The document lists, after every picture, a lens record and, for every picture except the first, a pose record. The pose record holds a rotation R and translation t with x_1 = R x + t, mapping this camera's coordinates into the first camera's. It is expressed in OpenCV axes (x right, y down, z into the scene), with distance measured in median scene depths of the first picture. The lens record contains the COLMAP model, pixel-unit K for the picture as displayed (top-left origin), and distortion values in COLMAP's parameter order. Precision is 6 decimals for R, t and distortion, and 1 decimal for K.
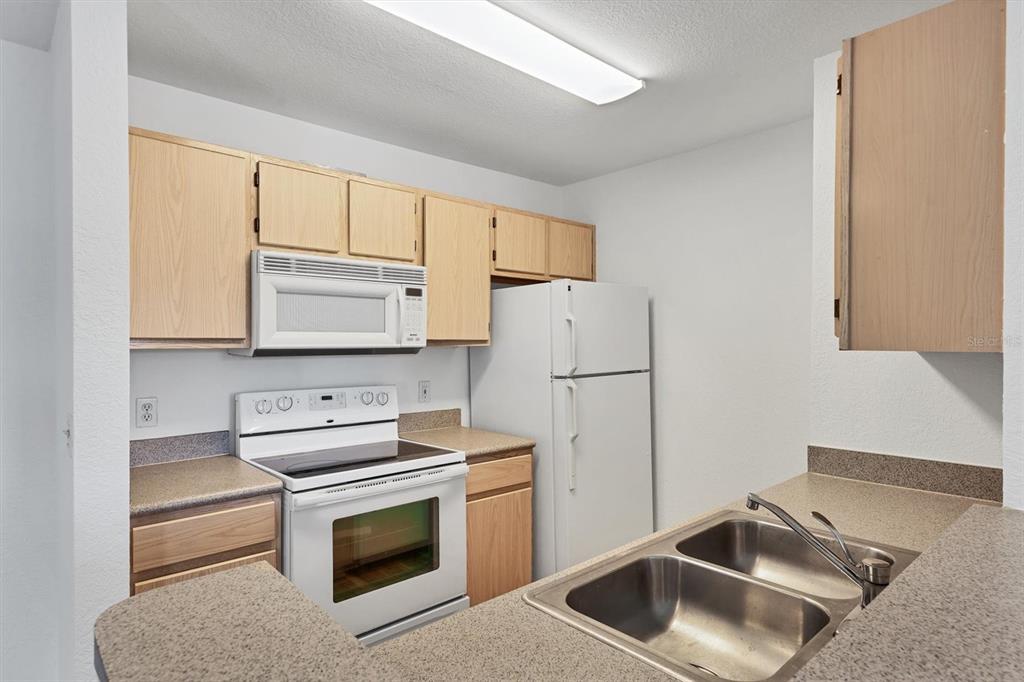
lens RADIAL K [[560.0, 0, 507.2], [0, 560.0, 342.3], [0, 0, 1]] dist [0.001747, 0.000094]
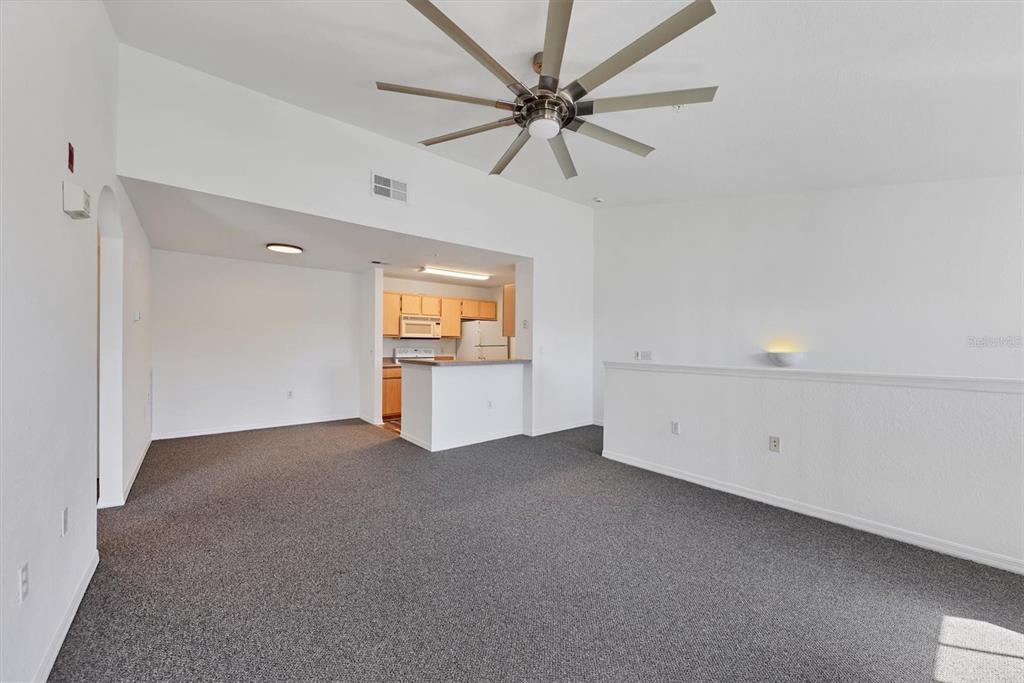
lens RADIAL K [[382.2, 0, 511.0], [0, 382.2, 344.0], [0, 0, 1]] dist [0.013963, -0.007031]
pose [[0.999512, 0.006998, -0.030444, 0.428658], [-0.007031, 0.999975, -0.001000, 0.051641], [0.030436, 0.001213, 0.999536, -1.668374]]
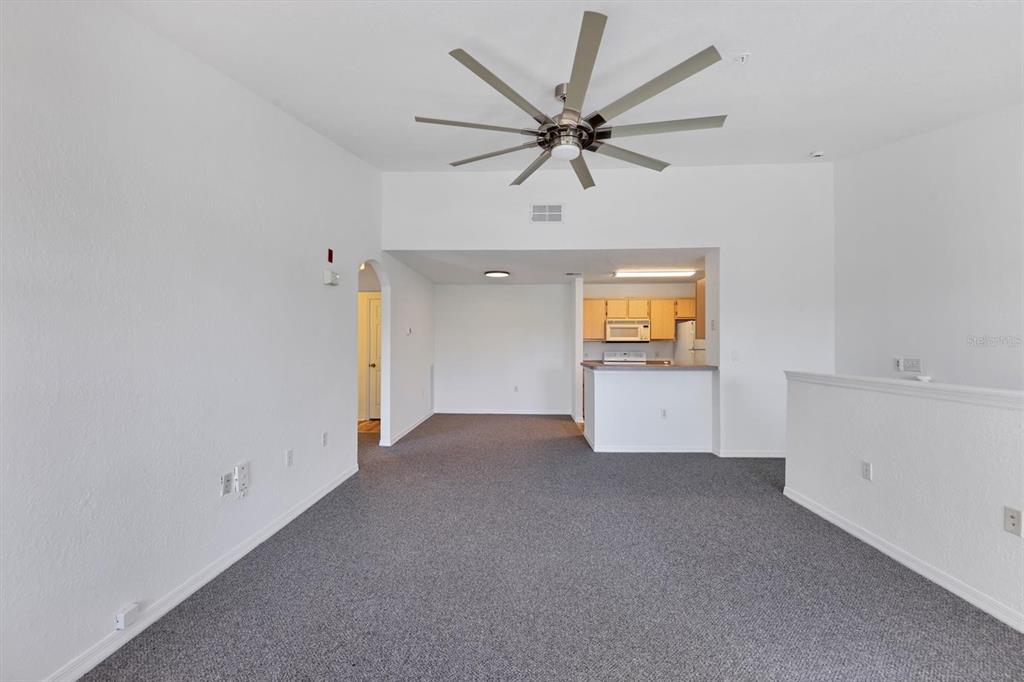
lens RADIAL K [[403.7, 0, 512.0], [0, 403.7, 341.0], [0, 0, 1]] dist [0.016137, -0.007845]
pose [[0.730169, -0.005622, -0.683243, 1.037576], [-0.001839, 0.999946, -0.010193, 0.038527], [0.683264, 0.008699, 0.730120, -1.611281]]
